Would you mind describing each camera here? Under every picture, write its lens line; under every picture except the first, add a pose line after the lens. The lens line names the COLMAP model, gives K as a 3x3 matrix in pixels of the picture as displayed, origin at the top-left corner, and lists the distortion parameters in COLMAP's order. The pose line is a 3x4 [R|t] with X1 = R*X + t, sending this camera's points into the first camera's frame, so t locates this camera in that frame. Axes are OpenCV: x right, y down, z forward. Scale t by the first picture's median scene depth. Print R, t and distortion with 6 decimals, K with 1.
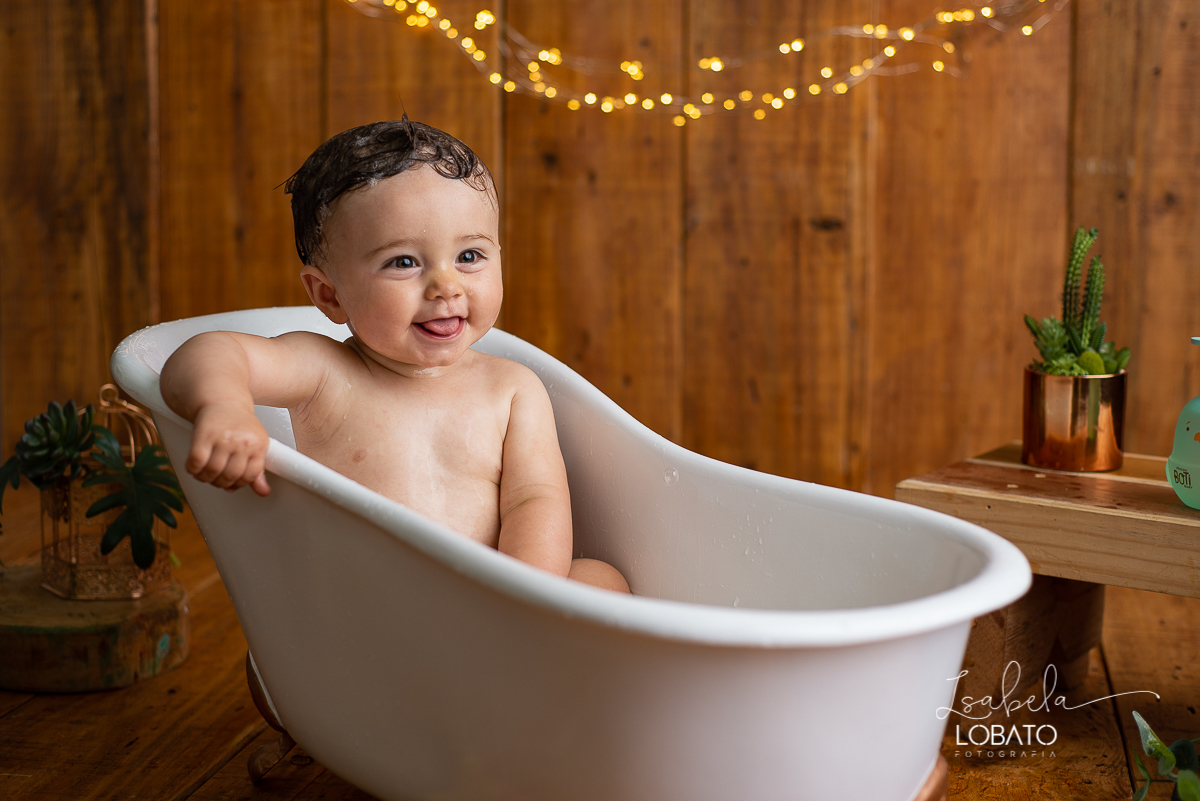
lens RADIAL K [[1893.4, 0, 563.1], [0, 1893.4, 368.1], [0, 0, 1]] dist [-0.013999, 0.014431]
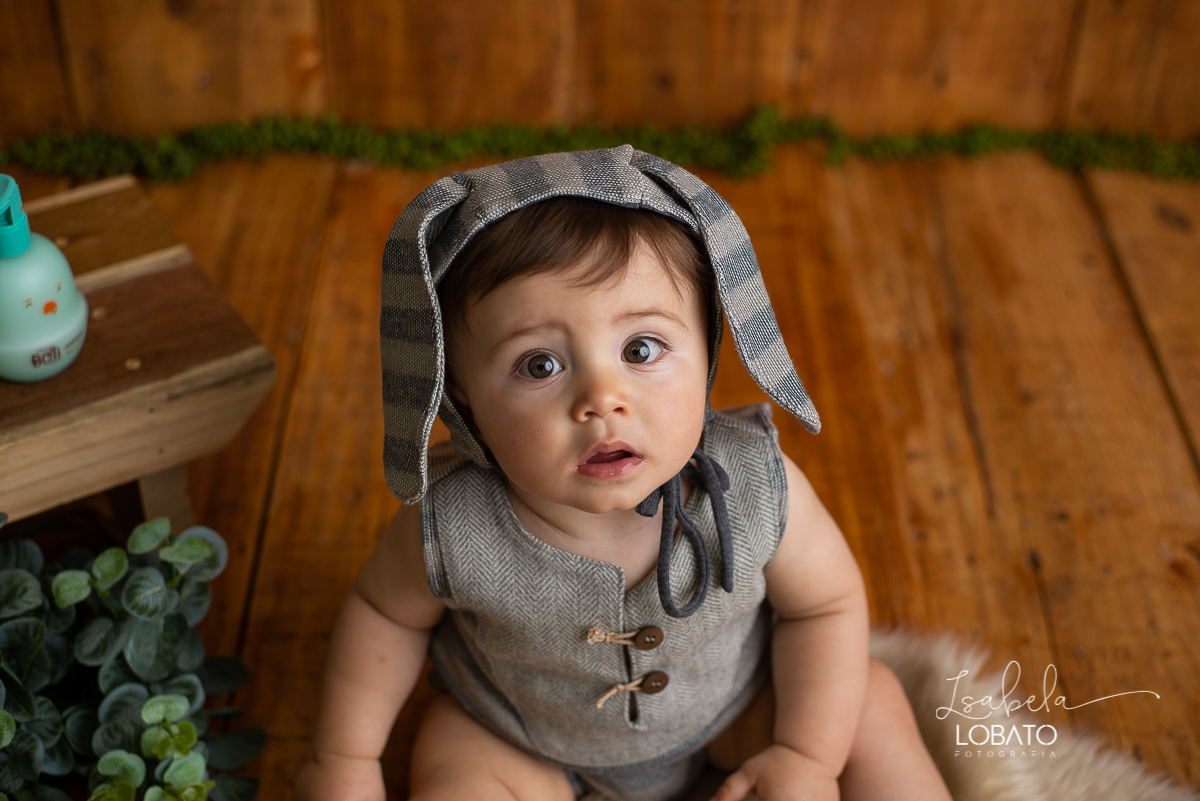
lens RADIAL K [[1813.9, 0, 609.6], [0, 1813.9, 393.5], [0, 0, 1]] dist [-0.009283, -0.019172]
pose [[0.973549, -0.122303, 0.192986, -0.078431], [0.003464, 0.852467, 0.522769, -0.222759], [-0.228451, -0.508273, 0.830343, 0.356065]]
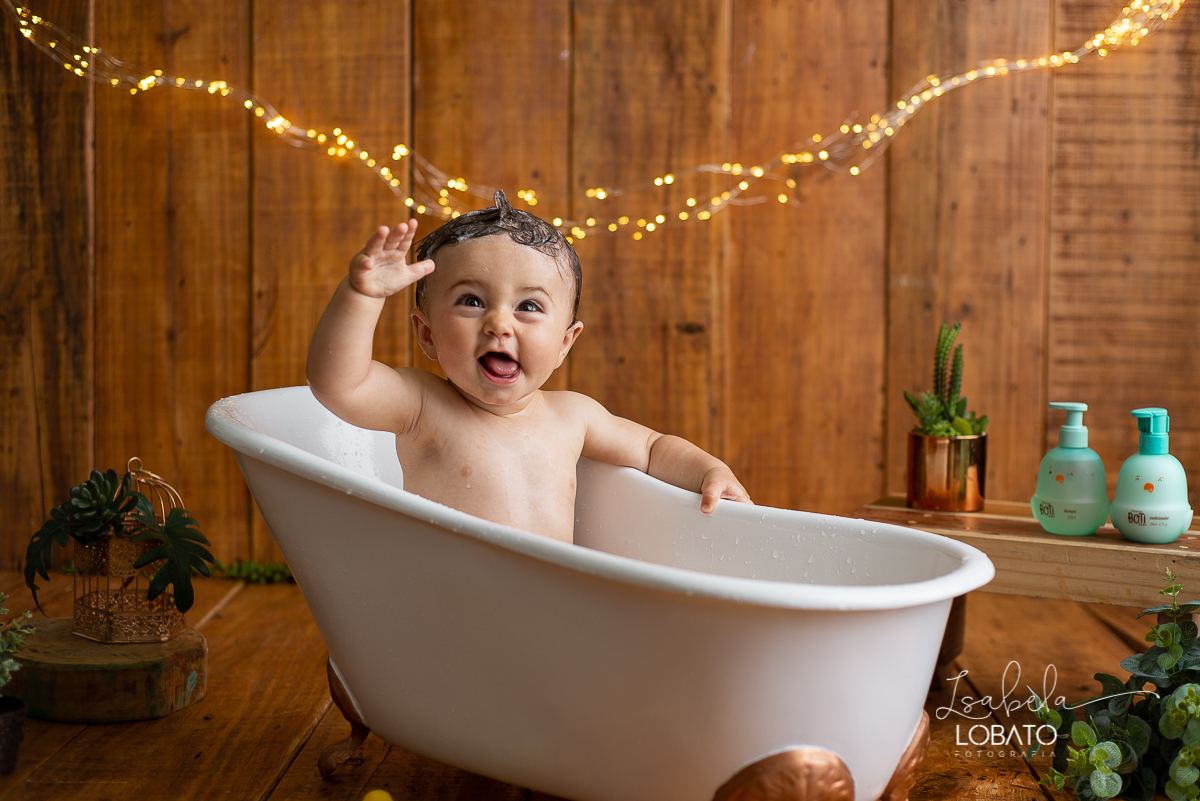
lens RADIAL K [[1813.9, 0, 609.6], [0, 1813.9, 393.5], [0, 0, 1]] dist [-0.009283, -0.019172]
pose [[0.980600, -0.001940, 0.196011, -0.136333], [0.012660, 0.998490, -0.053453, 0.025867], [-0.195611, 0.054898, 0.979144, -0.110460]]
